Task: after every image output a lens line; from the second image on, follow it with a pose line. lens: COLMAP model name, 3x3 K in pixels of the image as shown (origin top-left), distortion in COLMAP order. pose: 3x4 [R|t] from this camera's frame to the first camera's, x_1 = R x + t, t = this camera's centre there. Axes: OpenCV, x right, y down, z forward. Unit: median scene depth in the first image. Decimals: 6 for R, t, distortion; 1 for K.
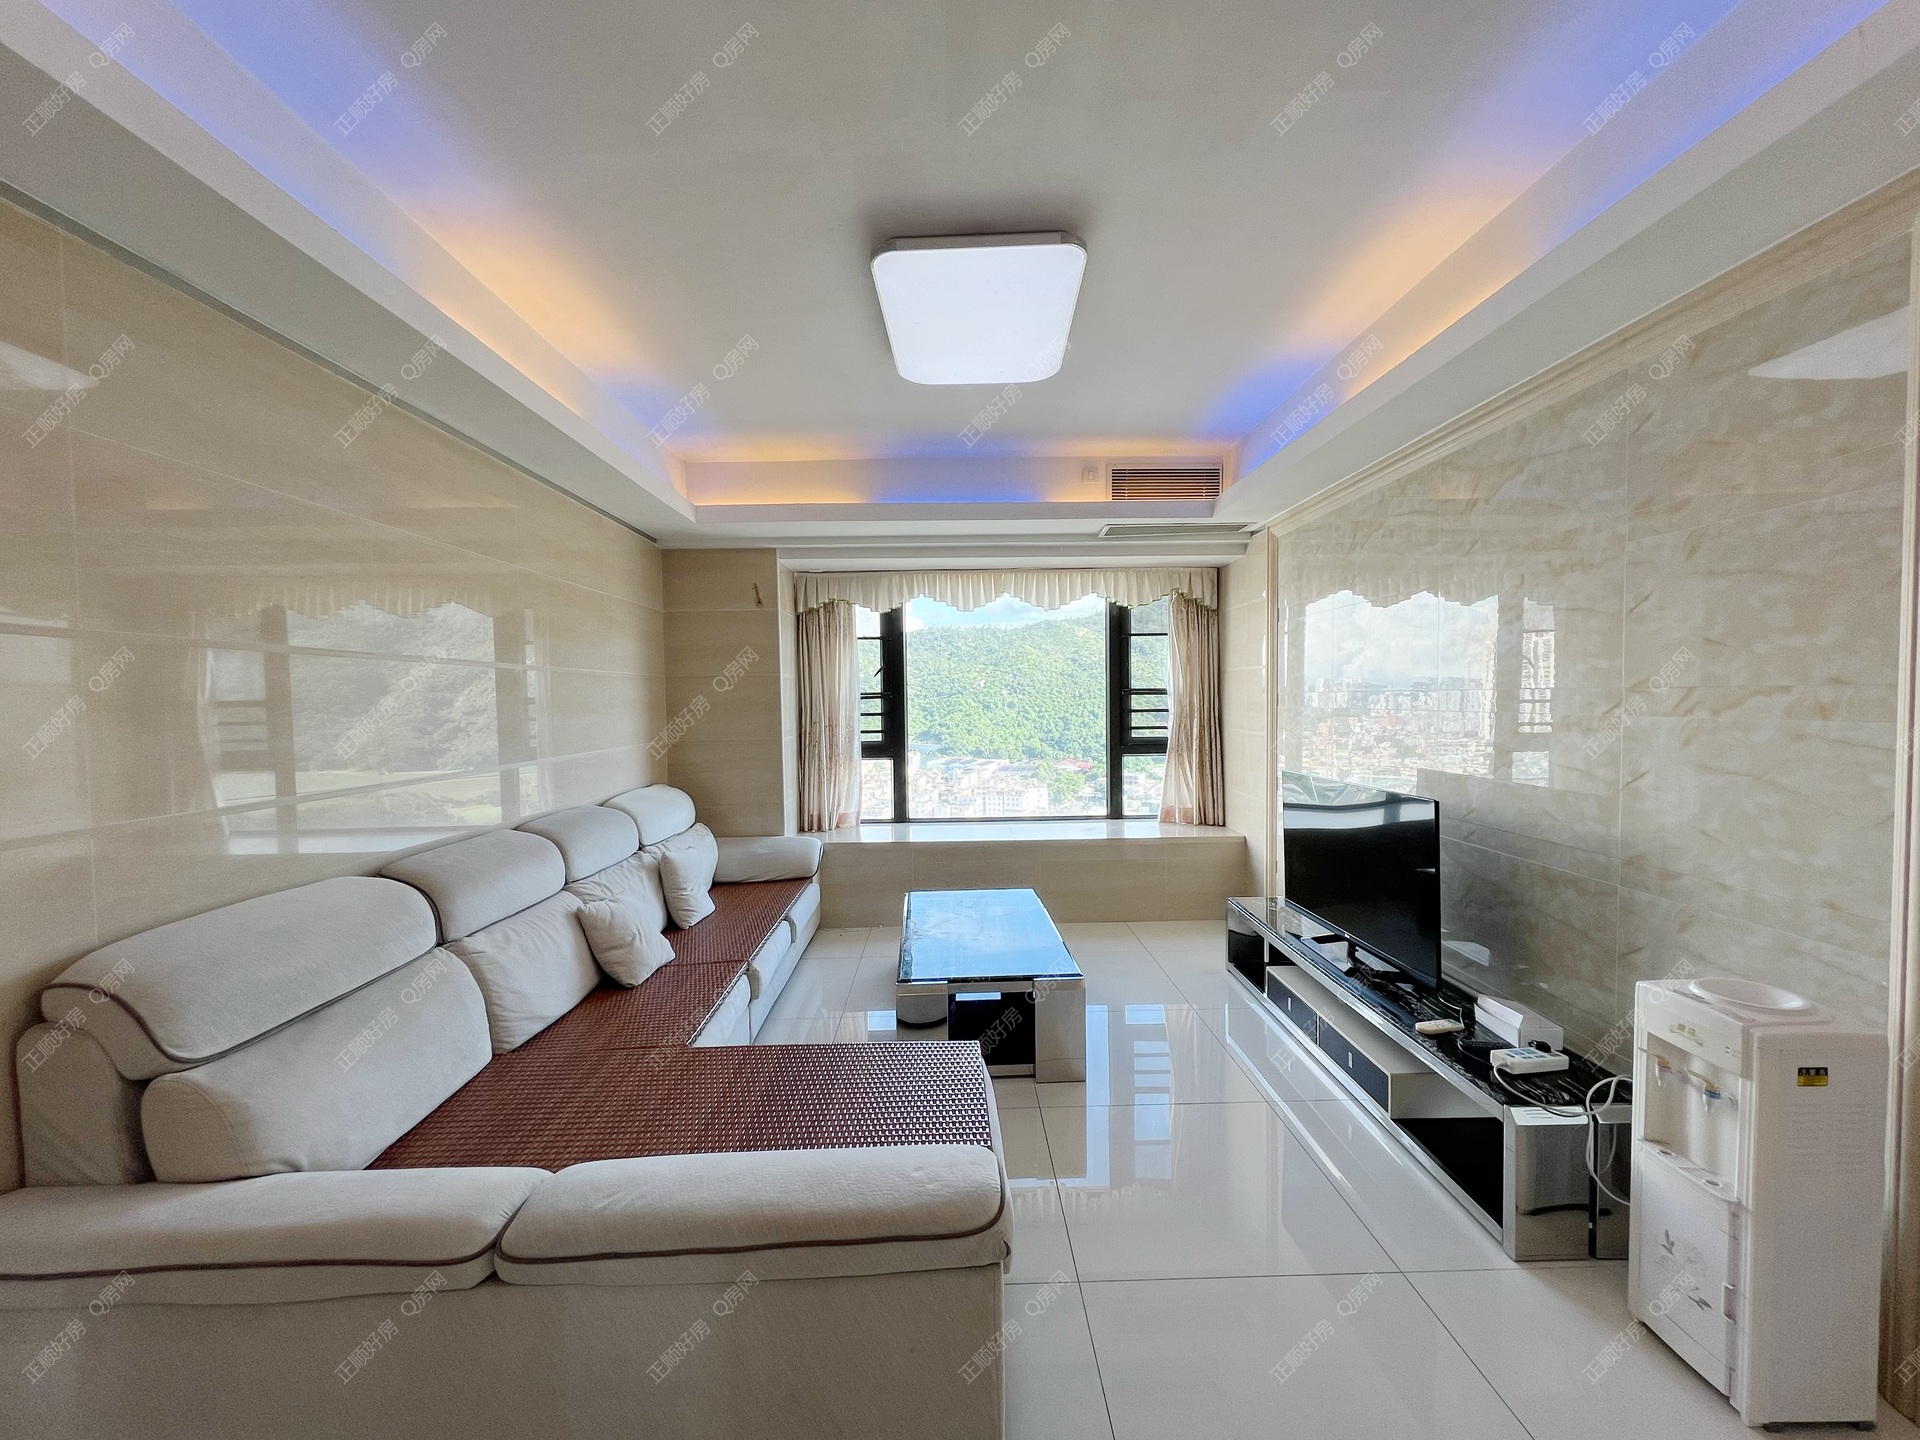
lens RADIAL K [[767.3, 0, 962.8], [0, 767.3, 732.2], [0, 0, 1]] dist [-0.000960, 0.000015]
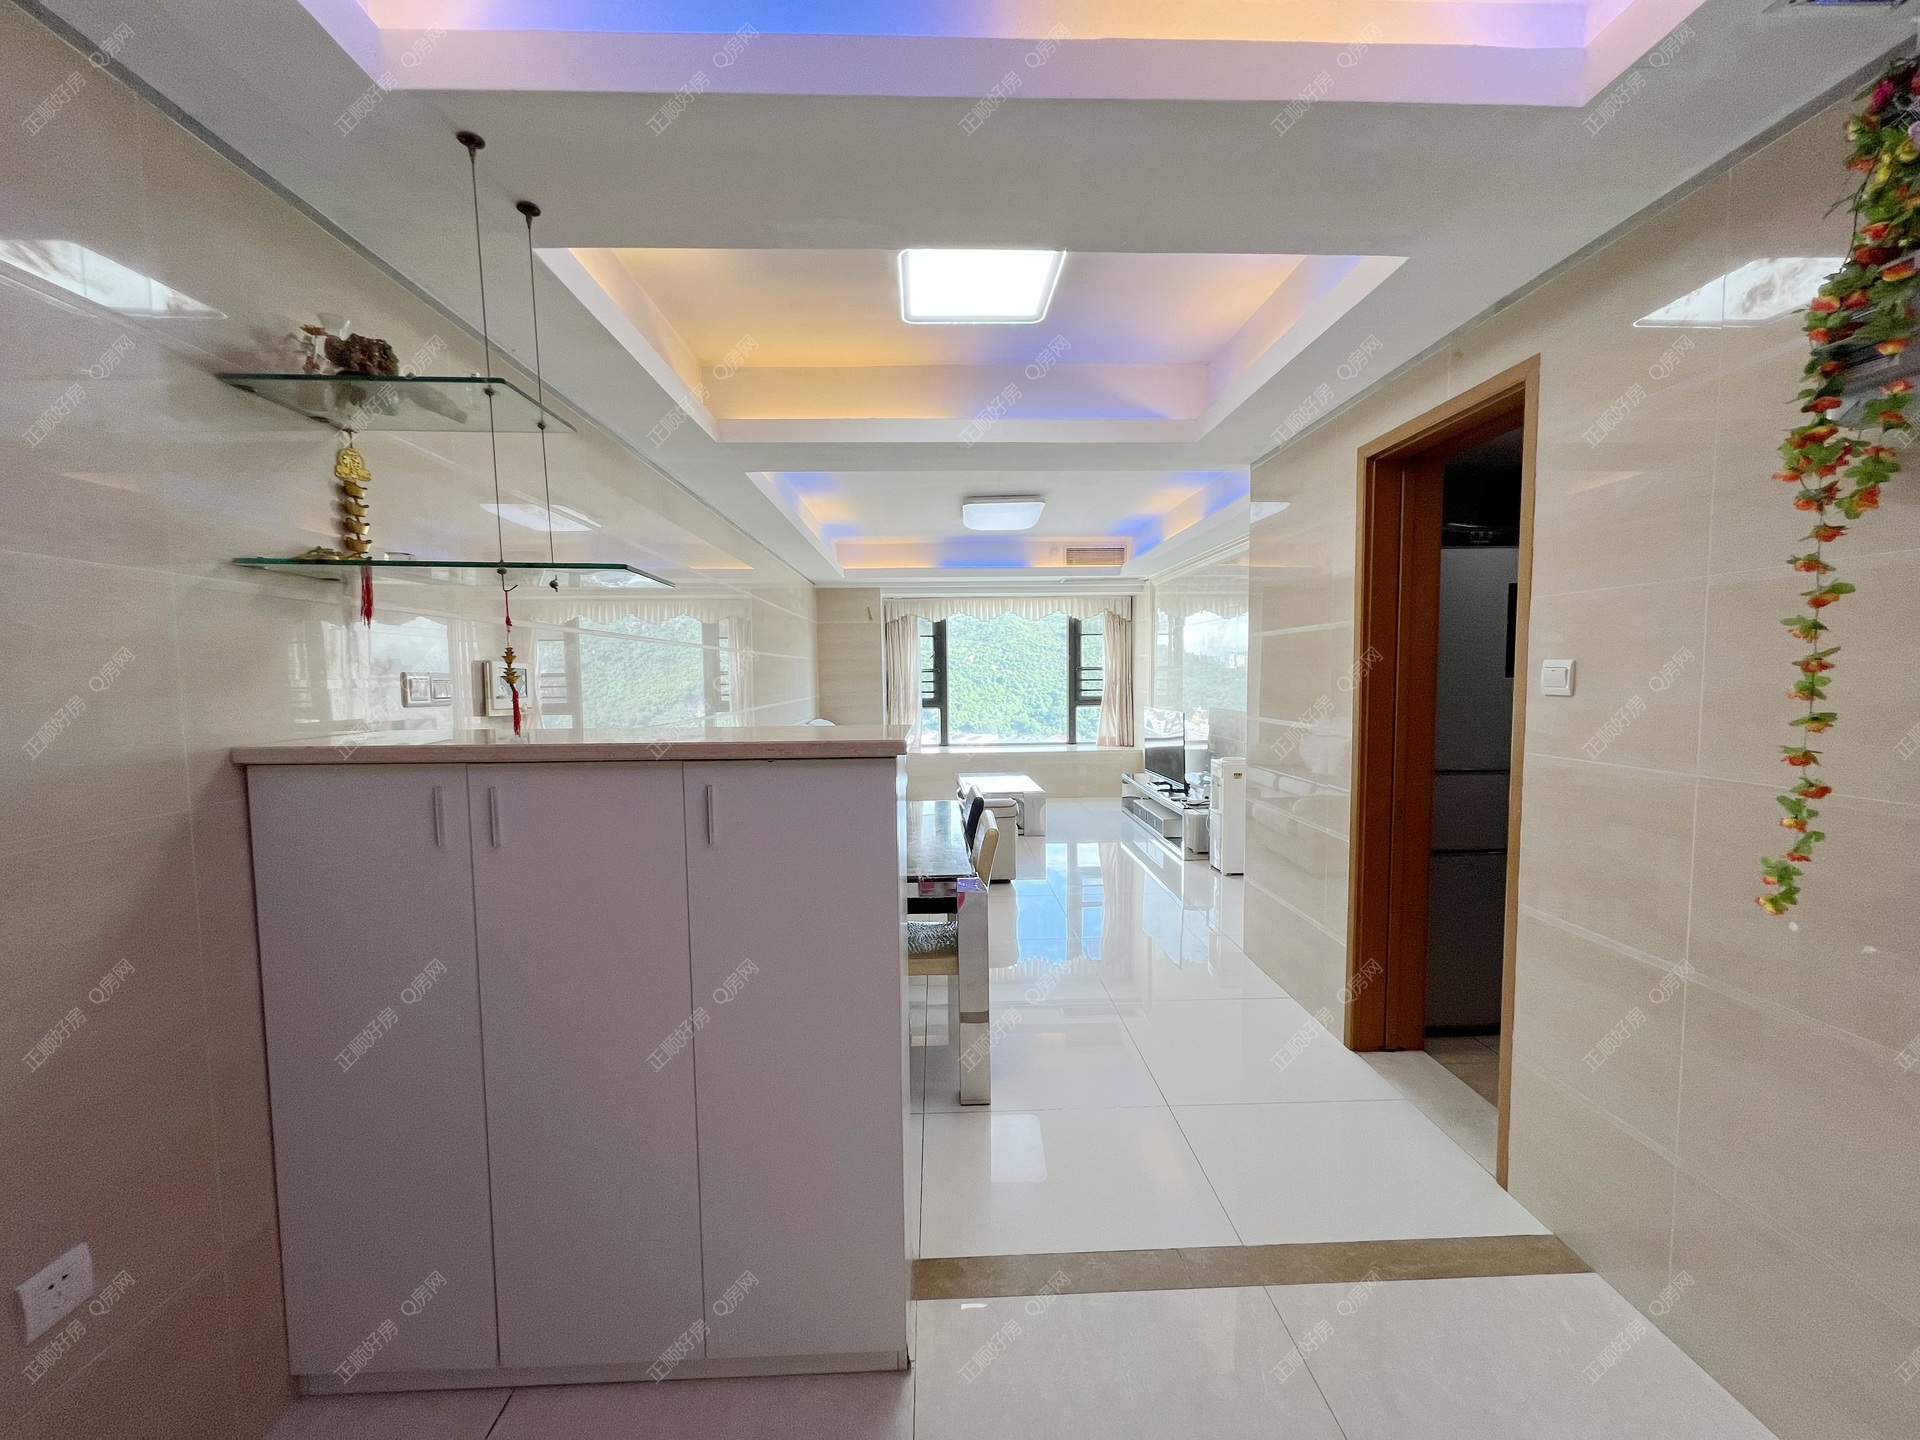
lens RADIAL K [[767.3, 0, 964.5], [0, 767.3, 716.2], [0, 0, 1]] dist [-0.000960, 0.000015]
pose [[0.999862, 0.001404, 0.016577, -0.066570], [-0.001592, 0.999934, 0.011345, 0.033332], [-0.016560, -0.011370, 0.999798, -0.695521]]
